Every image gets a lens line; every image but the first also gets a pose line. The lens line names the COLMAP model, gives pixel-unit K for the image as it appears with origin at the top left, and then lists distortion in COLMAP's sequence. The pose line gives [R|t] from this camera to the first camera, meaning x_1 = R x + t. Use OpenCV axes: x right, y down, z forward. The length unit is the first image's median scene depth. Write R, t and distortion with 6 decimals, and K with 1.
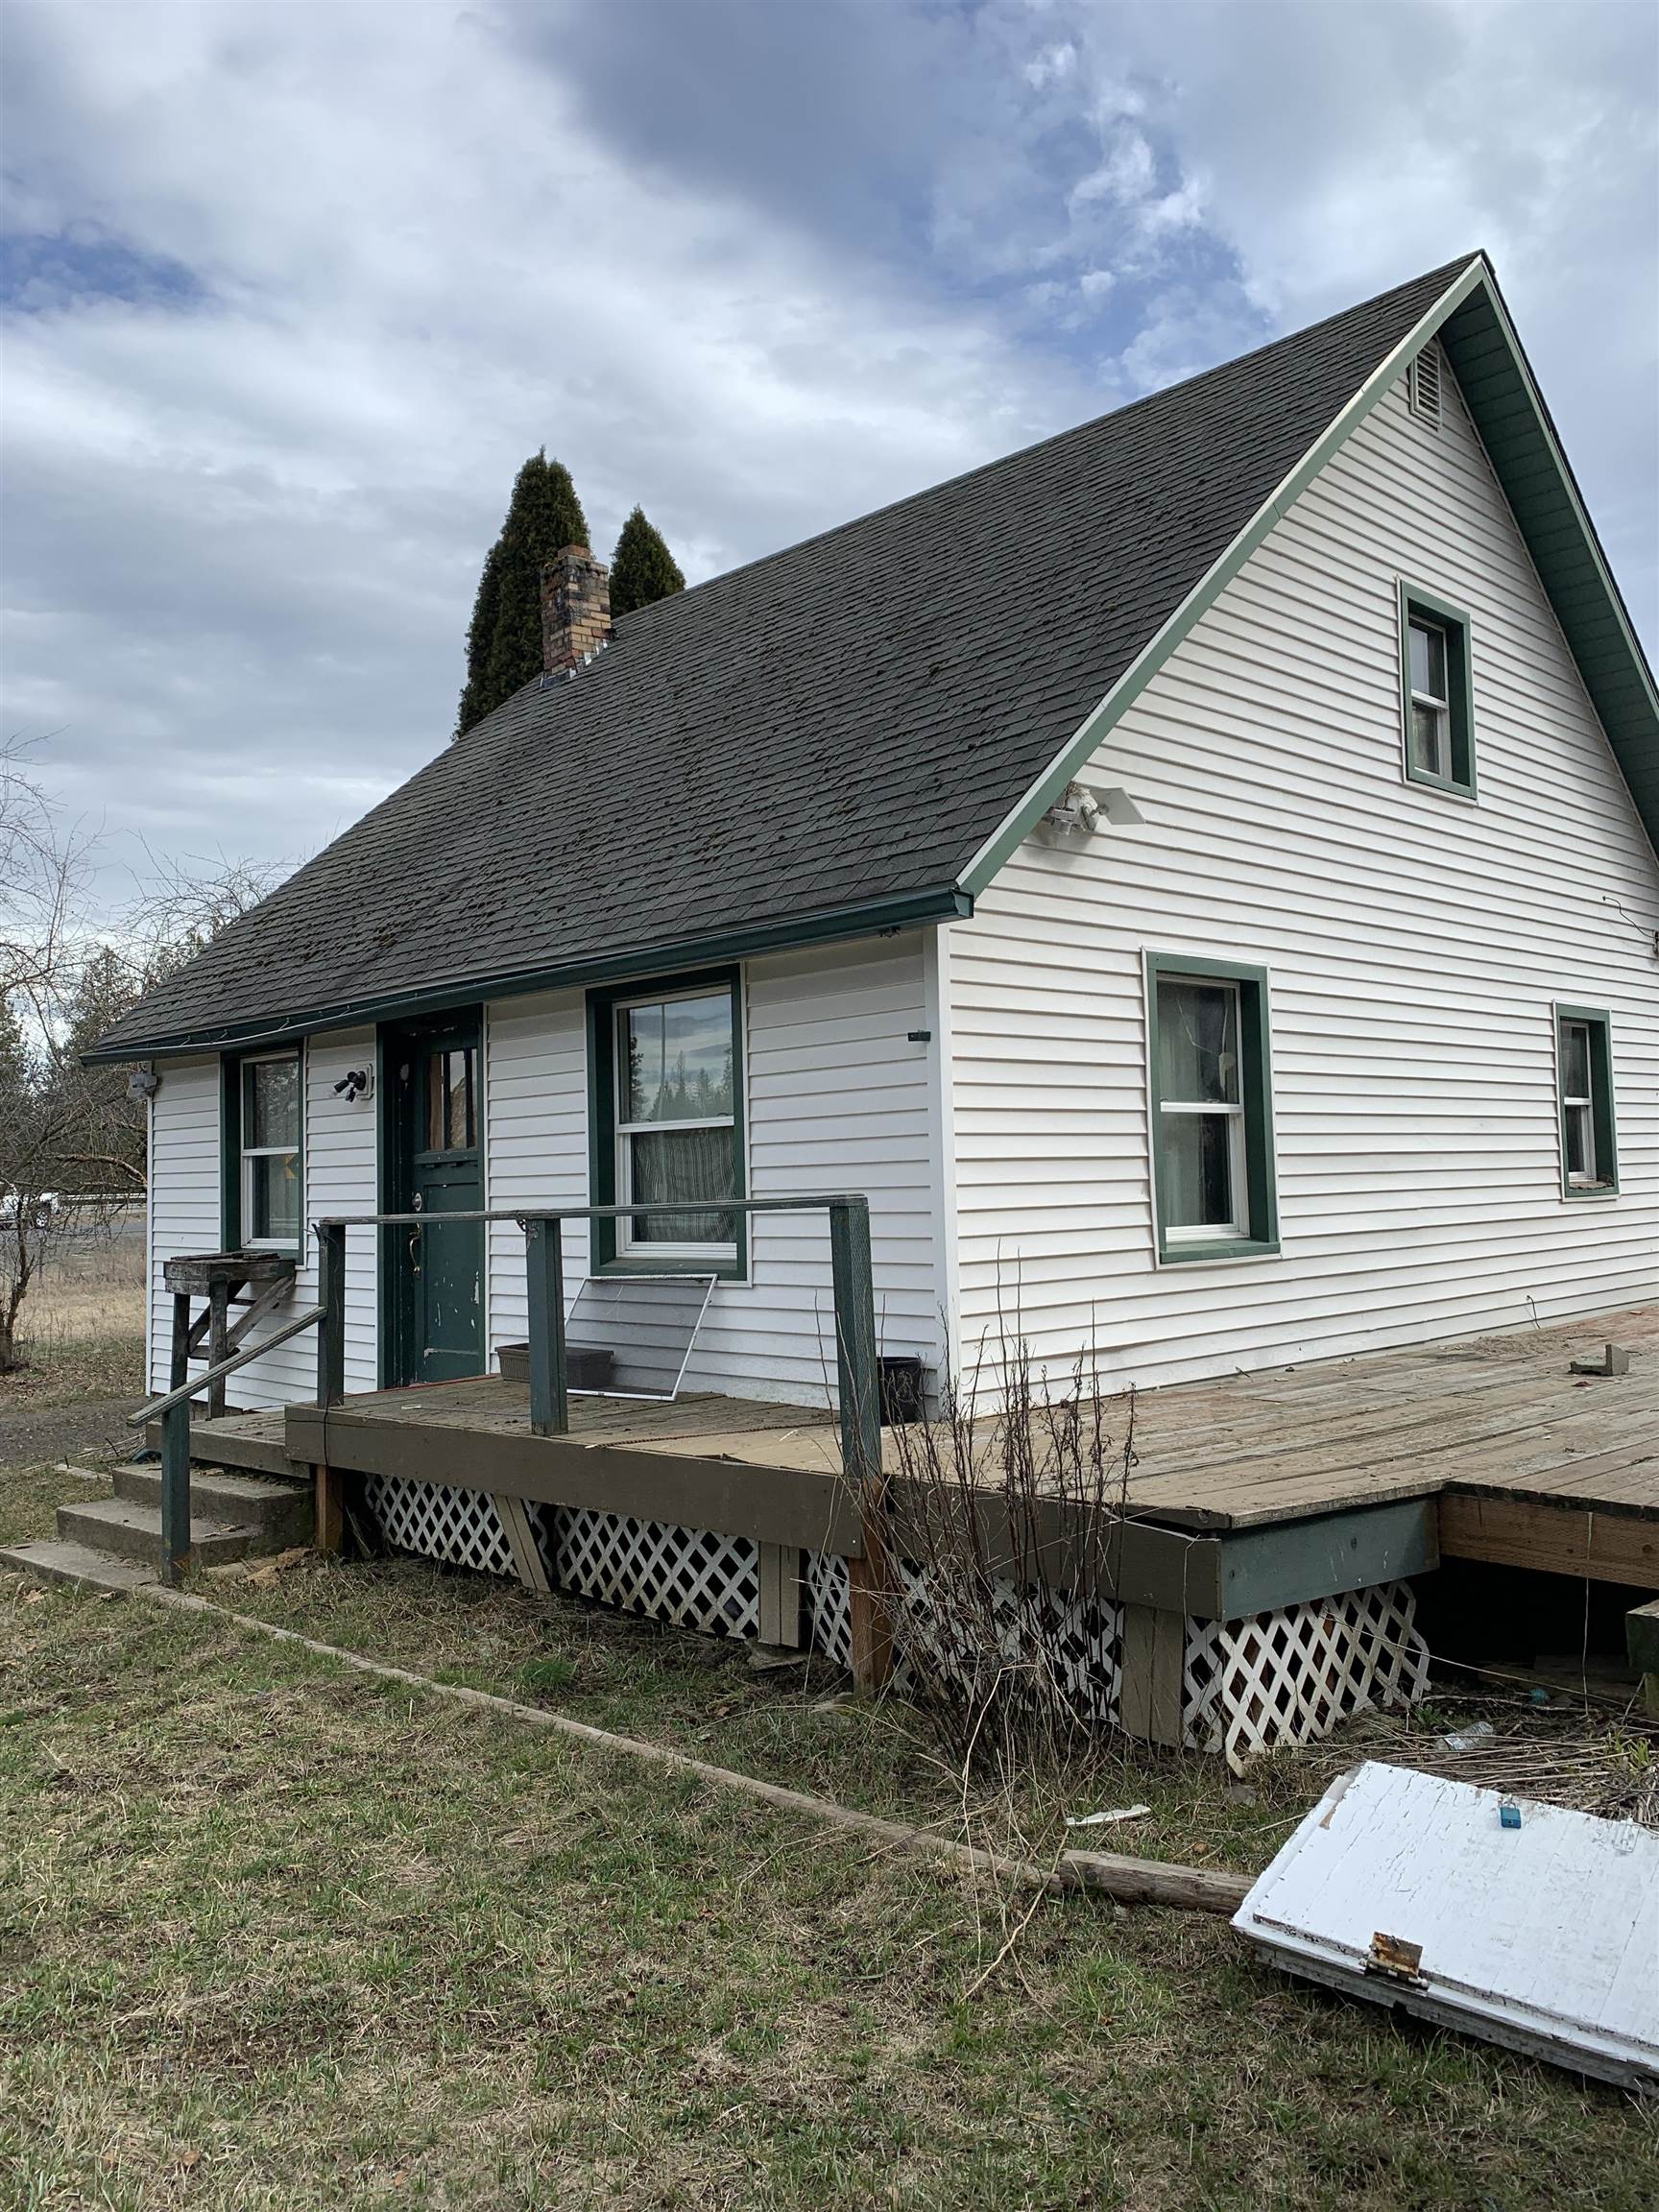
lens RADIAL K [[1663.2, 0, 829.5], [0, 1663.2, 1106.0], [0, 0, 1]] dist [0.069844, -0.030743]
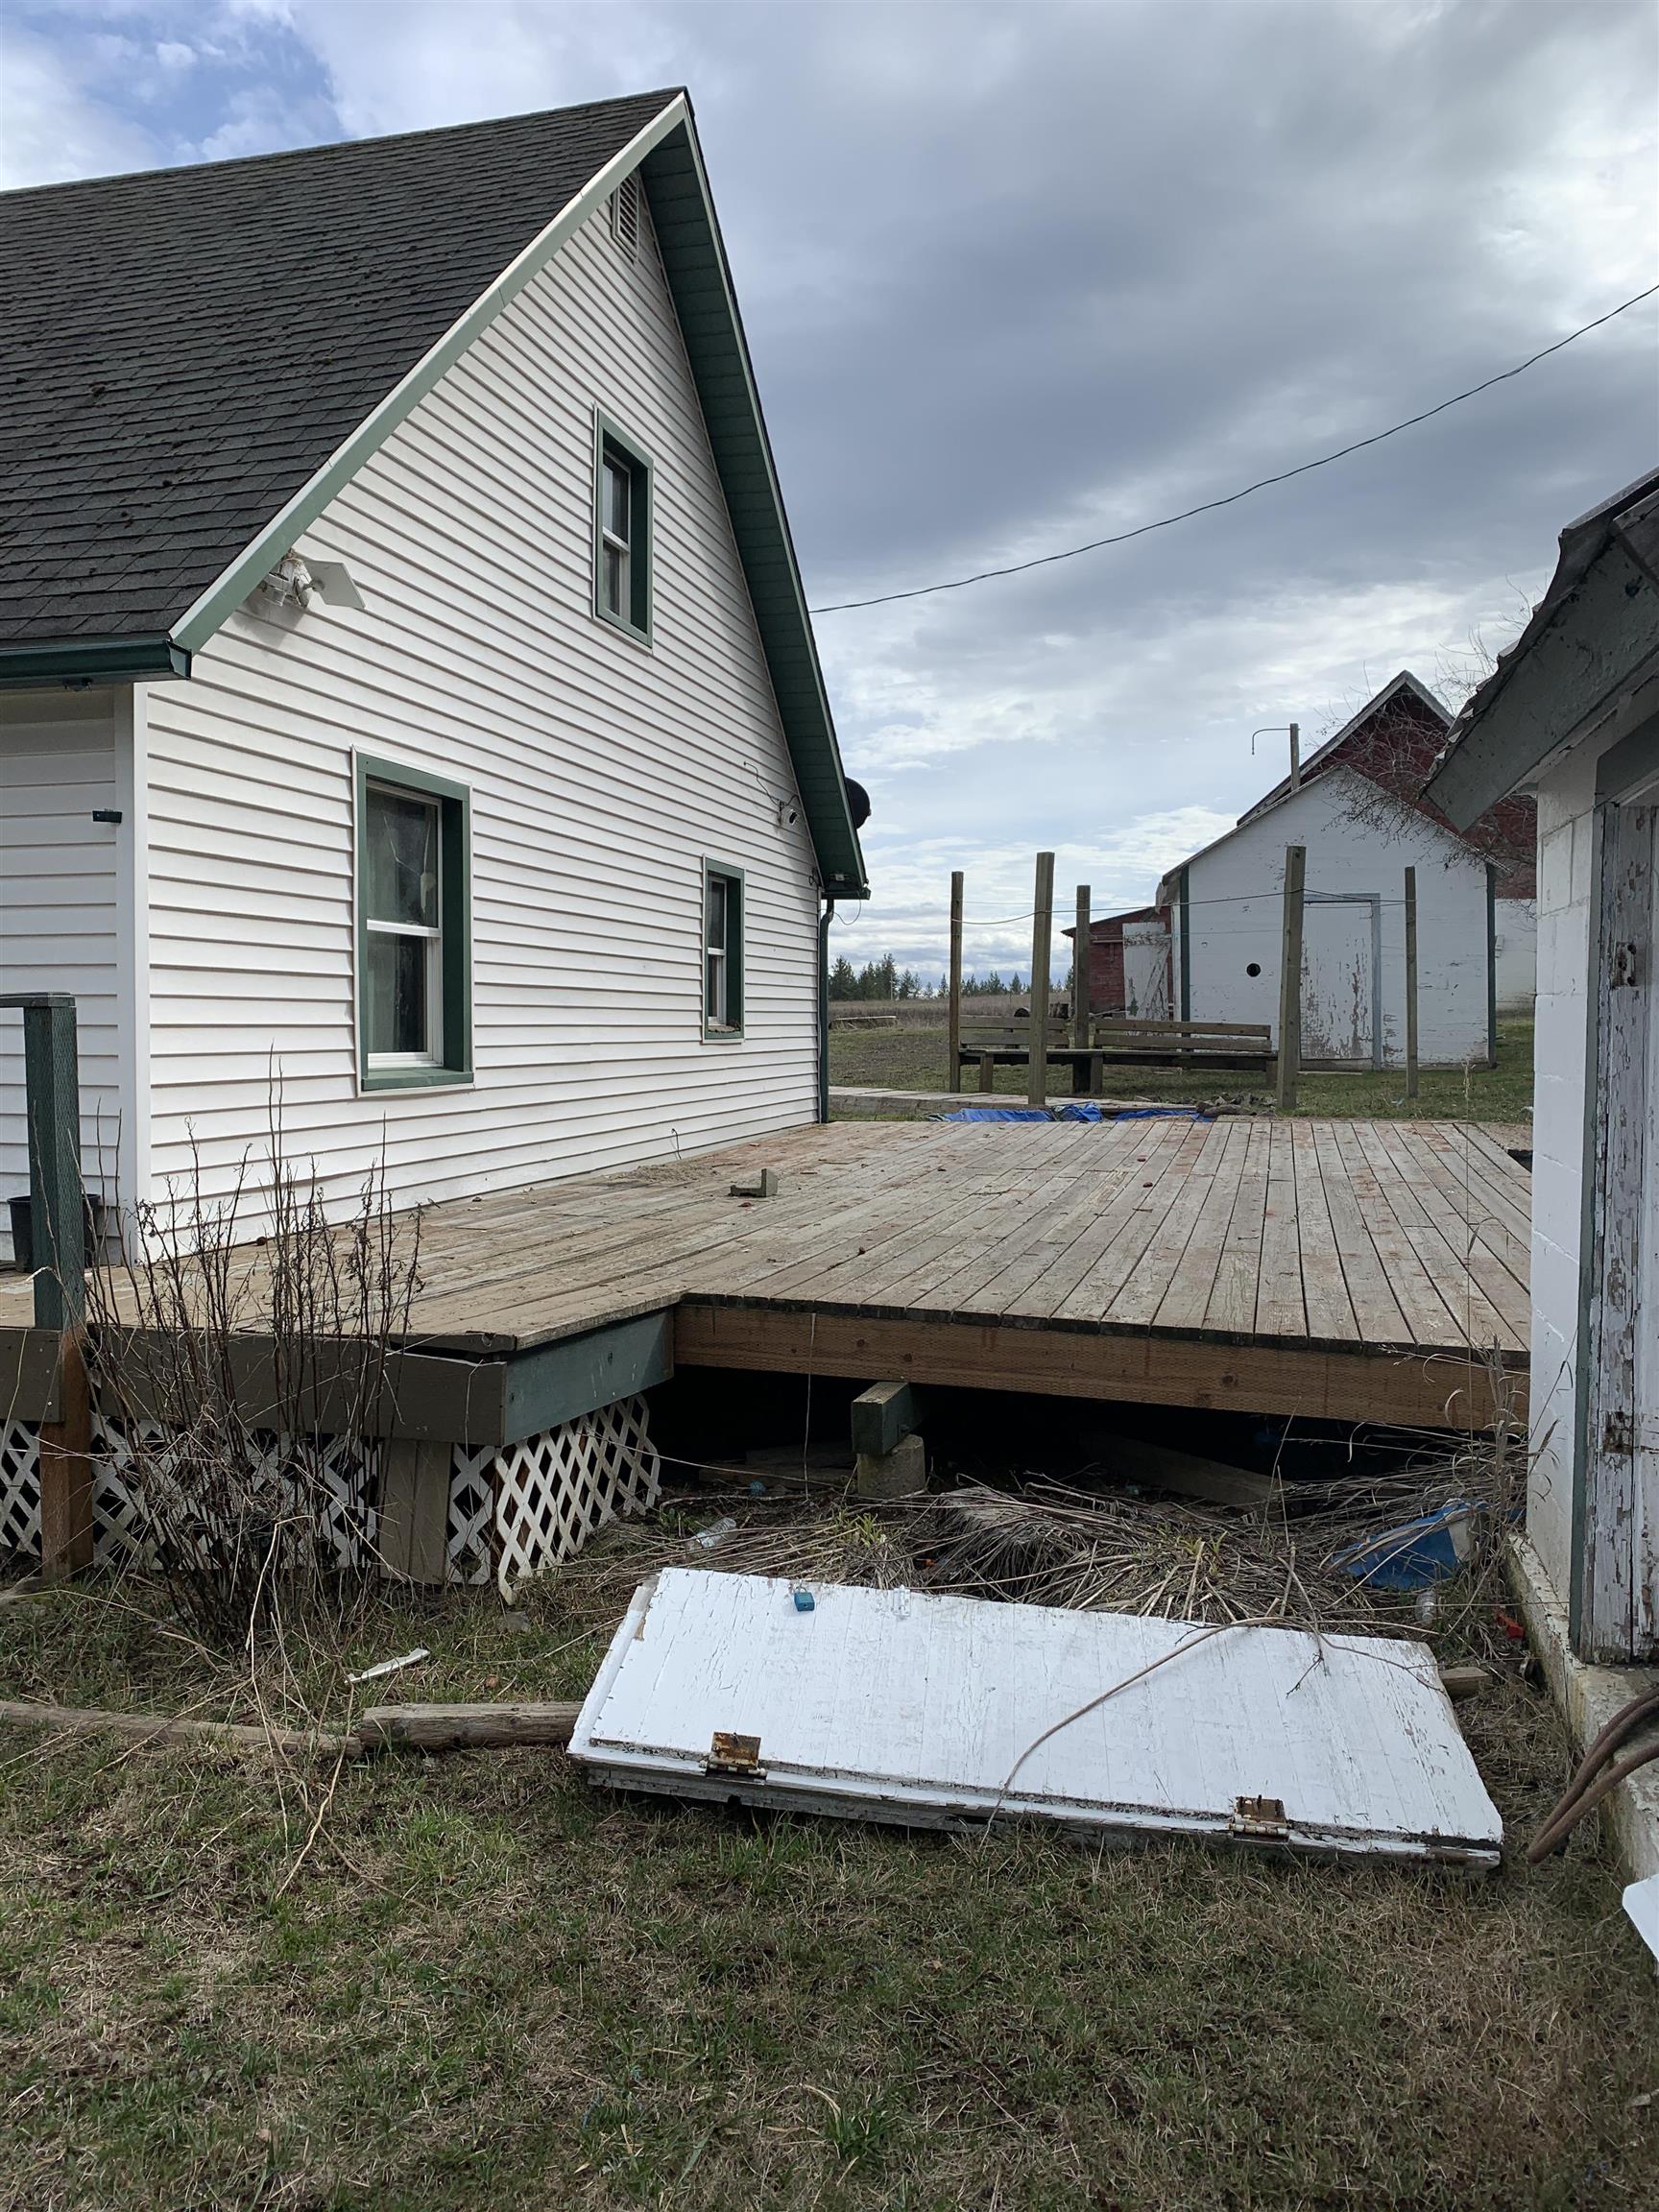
lens RADIAL K [[1653.6, 0, 739.2], [0, 1653.6, 1093.4], [0, 0, 1]] dist [0.065298, -0.056496]
pose [[0.877773, 0.013239, 0.478893, -0.089343], [-0.050365, 0.996629, 0.064764, 0.035610], [-0.476422, -0.080968, 0.875481, 0.116351]]
